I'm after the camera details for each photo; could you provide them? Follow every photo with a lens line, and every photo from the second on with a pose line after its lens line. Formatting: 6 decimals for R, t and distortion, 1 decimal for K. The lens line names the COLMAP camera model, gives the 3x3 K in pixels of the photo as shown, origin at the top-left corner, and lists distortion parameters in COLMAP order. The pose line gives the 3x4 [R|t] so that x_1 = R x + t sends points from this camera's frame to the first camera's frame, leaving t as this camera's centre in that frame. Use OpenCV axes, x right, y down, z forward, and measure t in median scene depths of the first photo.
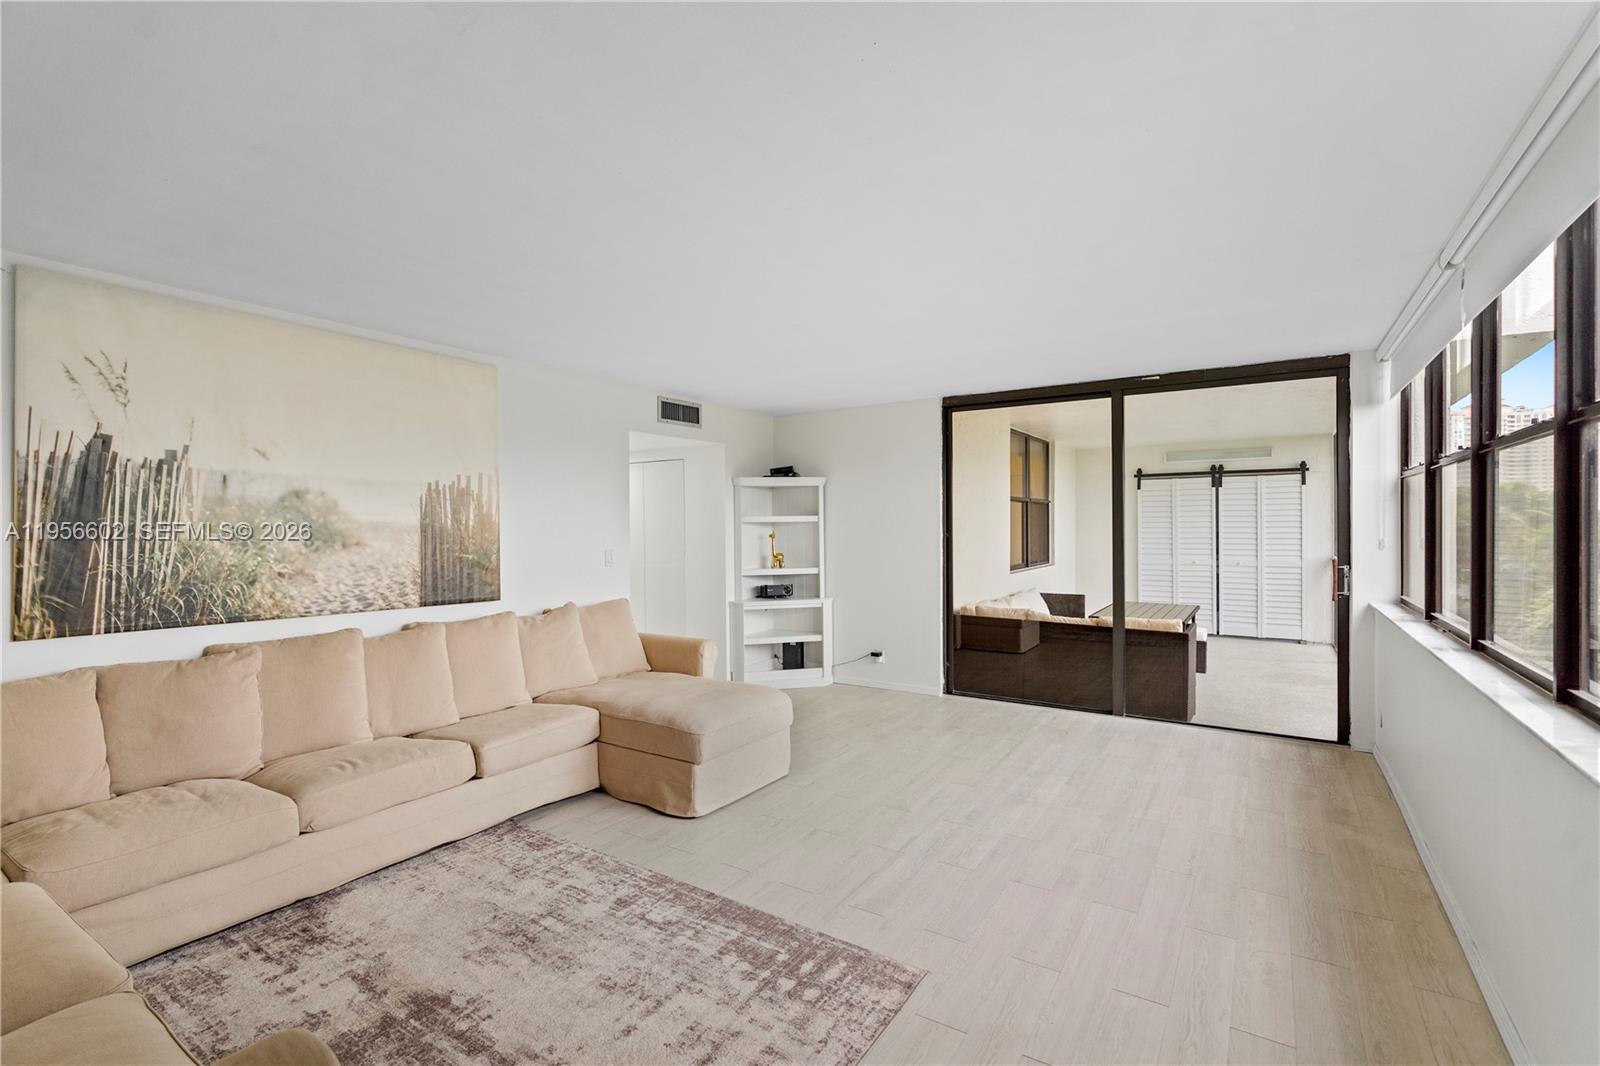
lens RADIAL K [[727.0, 0, 796.1], [0, 727.0, 529.6], [0, 0, 1]] dist [-0.004742, -0.000279]
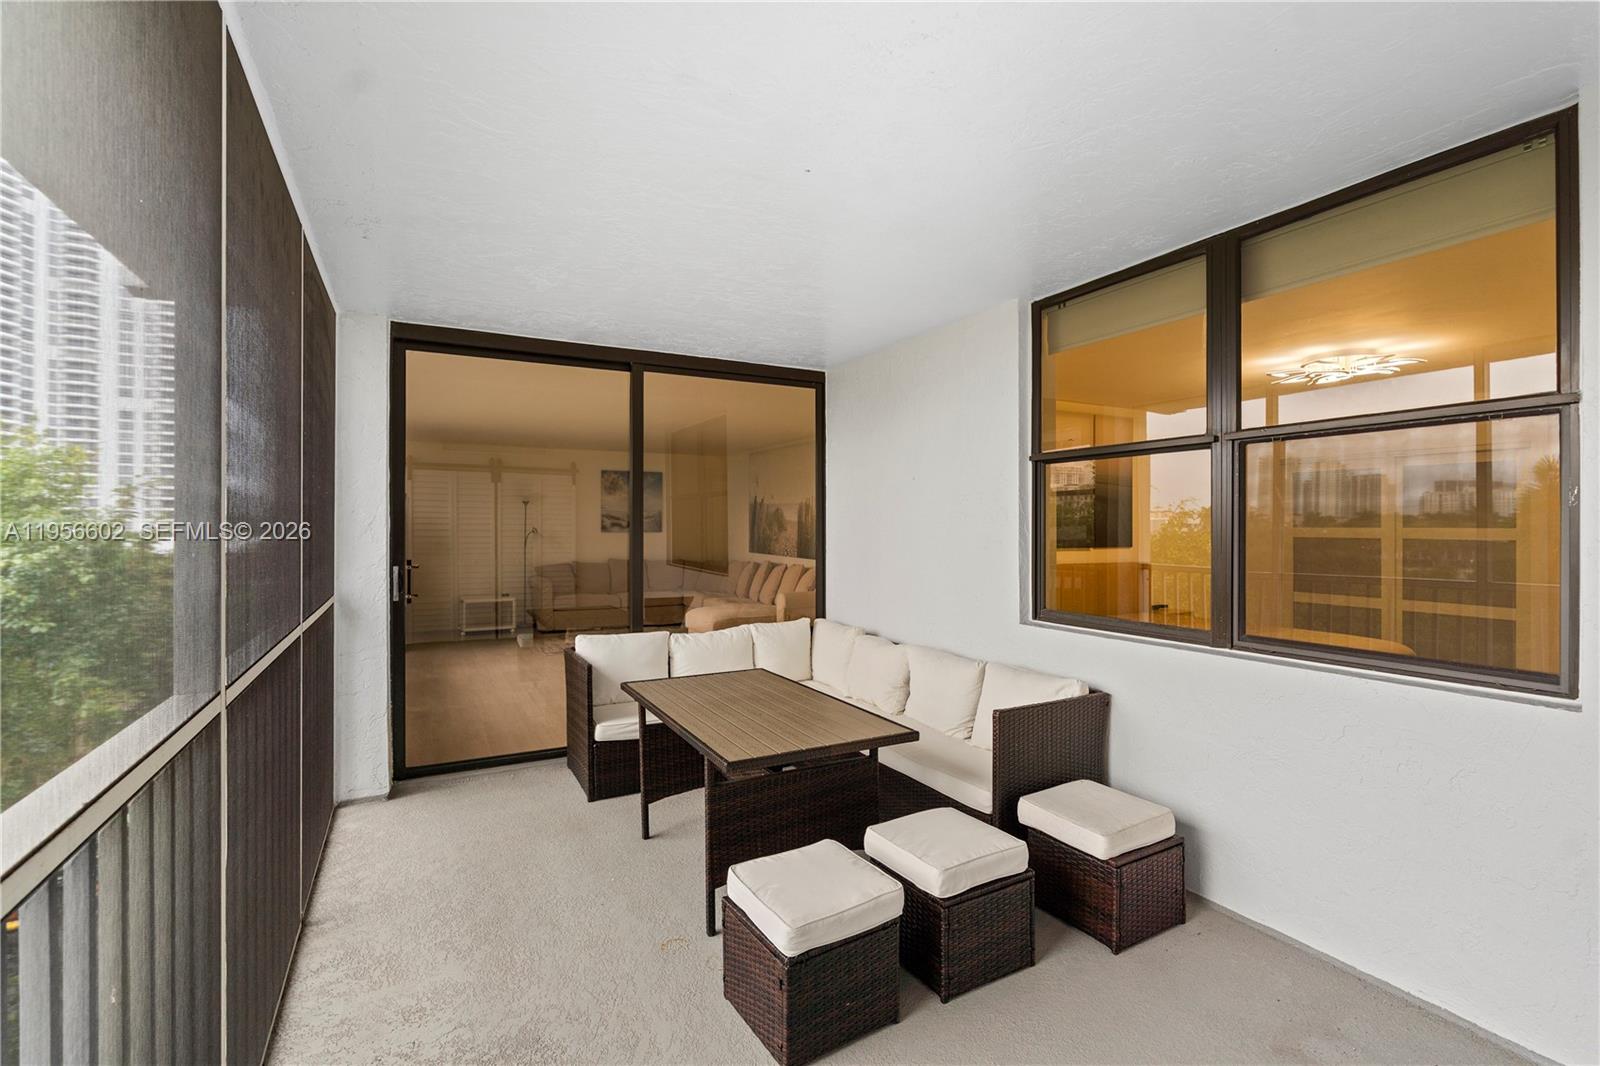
lens RADIAL K [[705.7, 0, 800.0], [0, 705.7, 533.0], [0, 0, 1]] dist [-0.001277, -0.000012]
pose [[-0.479010, 0.011110, -0.877739, 1.551152], [-0.003684, 0.999886, 0.014667, -0.003054], [0.877802, 0.010259, -0.478914, 2.251191]]
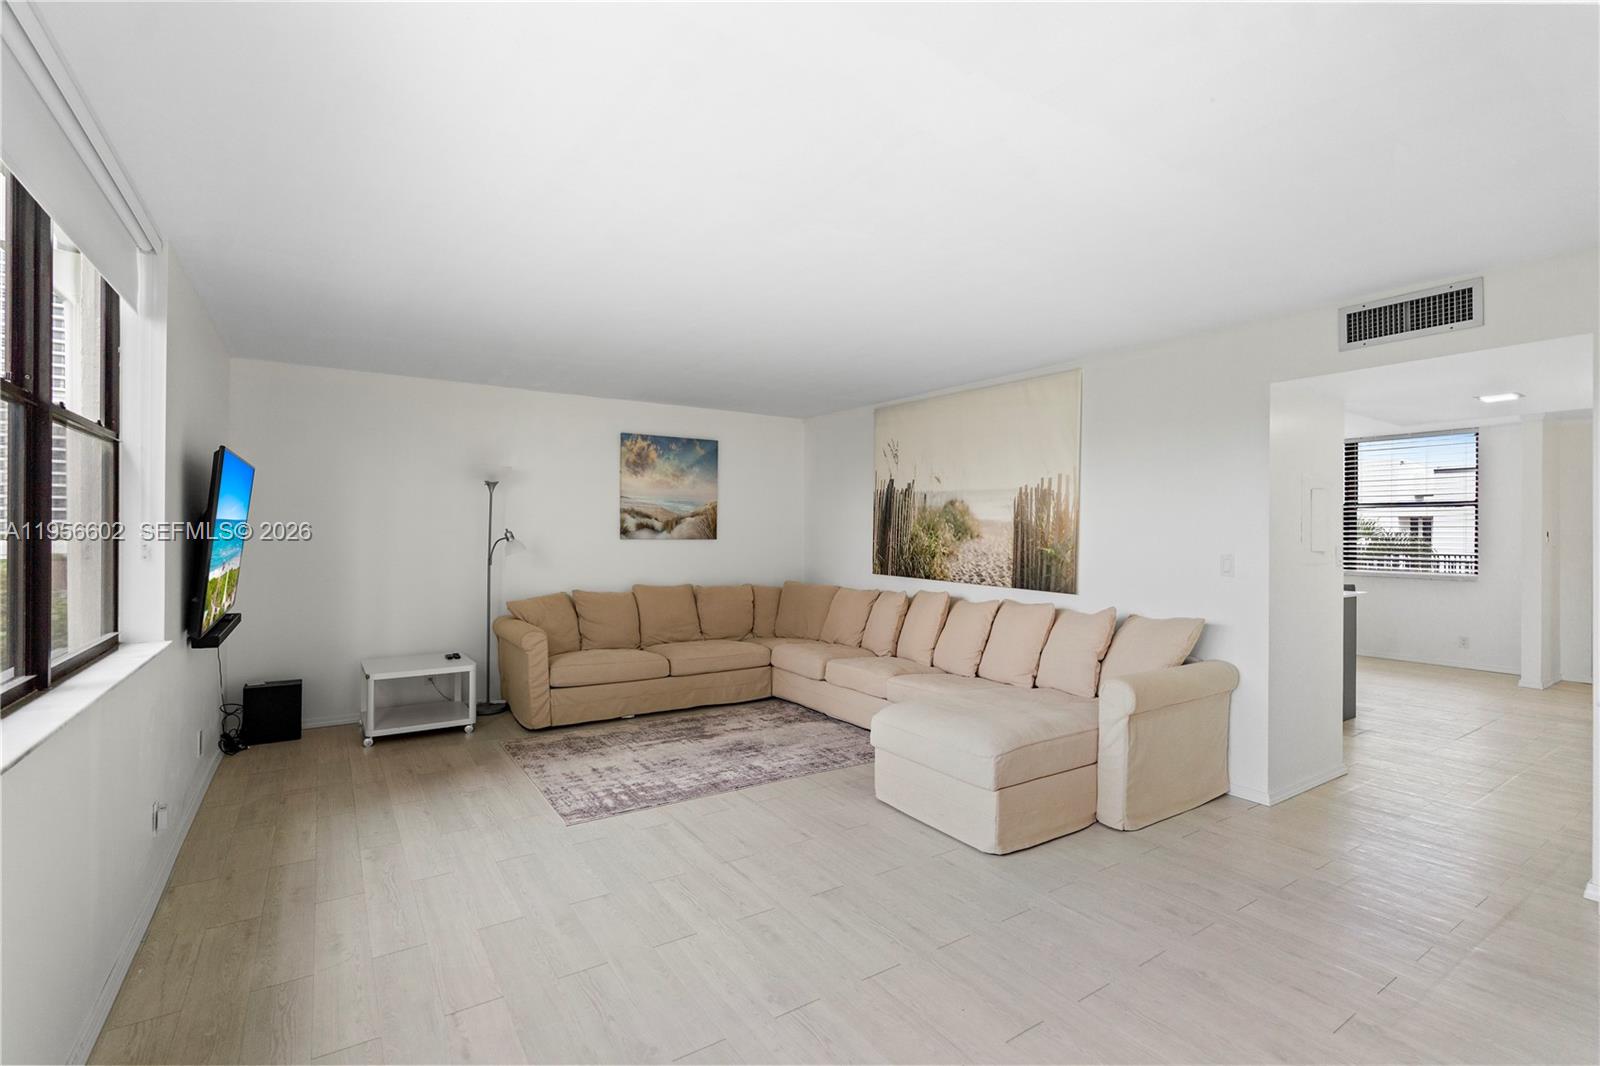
lens RADIAL K [[727.0, 0, 796.1], [0, 727.0, 529.6], [0, 0, 1]] dist [-0.004742, -0.000279]
pose [[-0.404530, -0.000209, -0.914525, 0.839667], [-0.008938, 0.999953, 0.003725, 0.005587], [0.914481, 0.009681, -0.404512, 1.265440]]
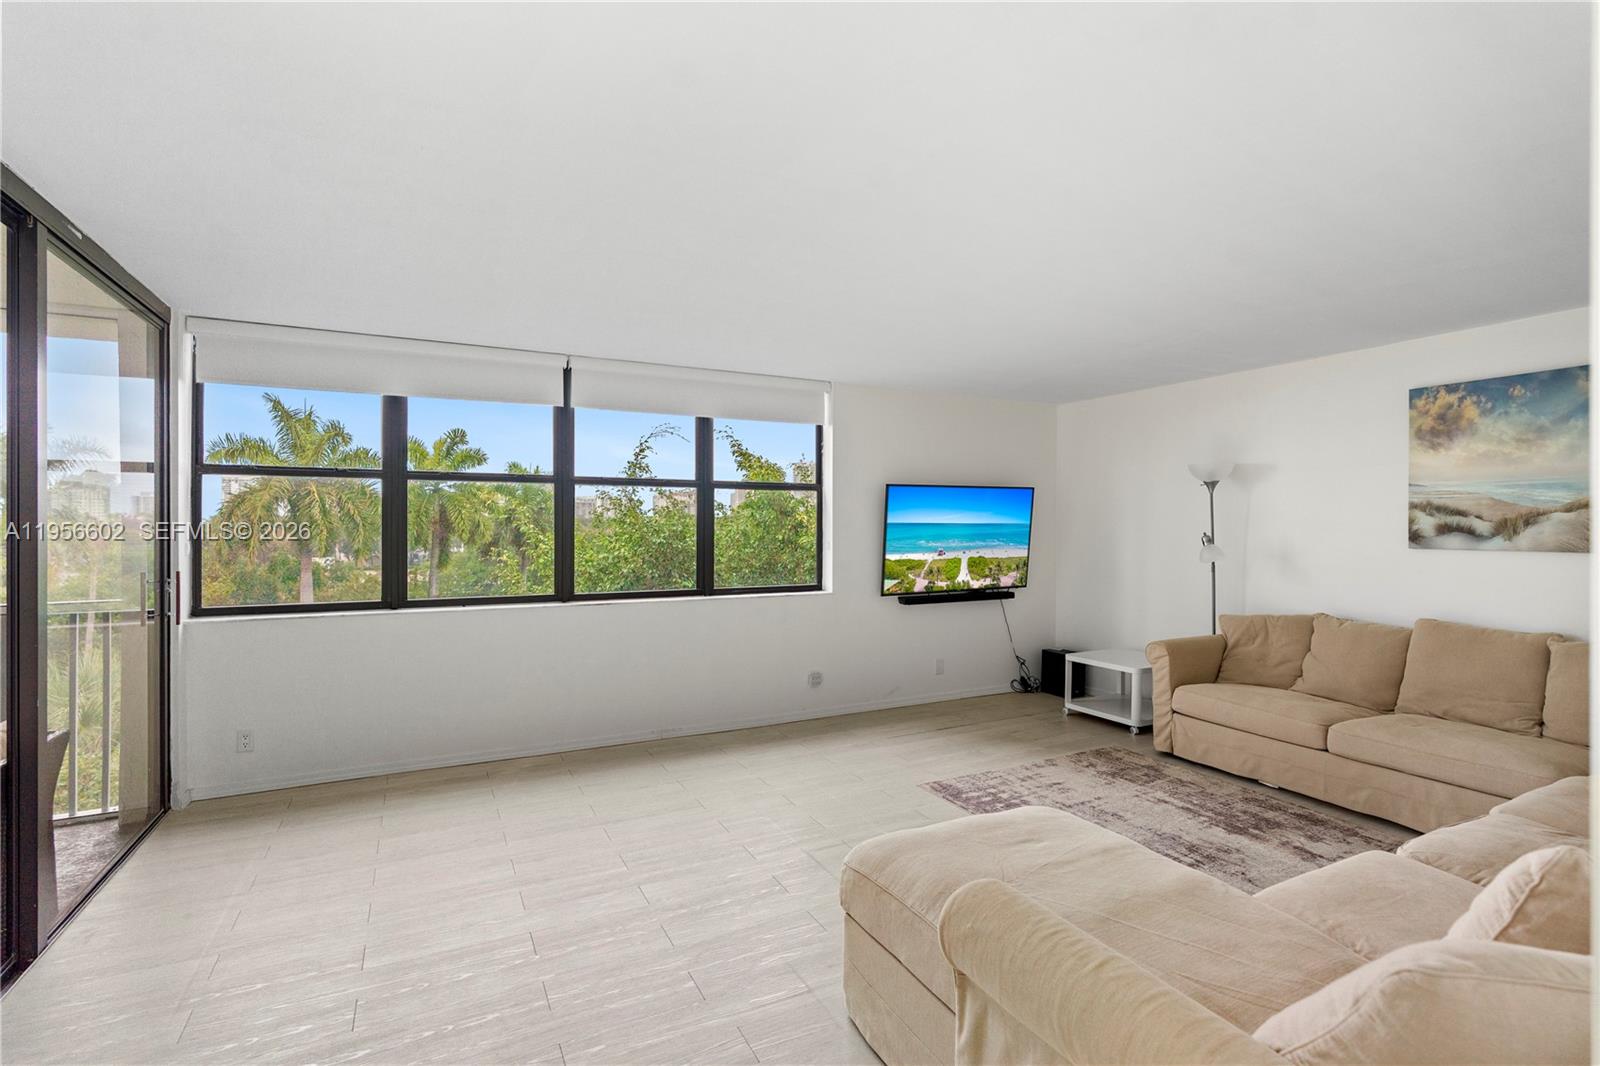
lens RADIAL K [[727.0, 0, 796.1], [0, 727.0, 529.6], [0, 0, 1]] dist [-0.004742, -0.000279]
pose [[-0.866712, 0.002412, 0.498804, -0.271275], [0.007504, 0.999938, 0.008204, -0.007688], [-0.498753, 0.010853, -0.866676, 1.663021]]
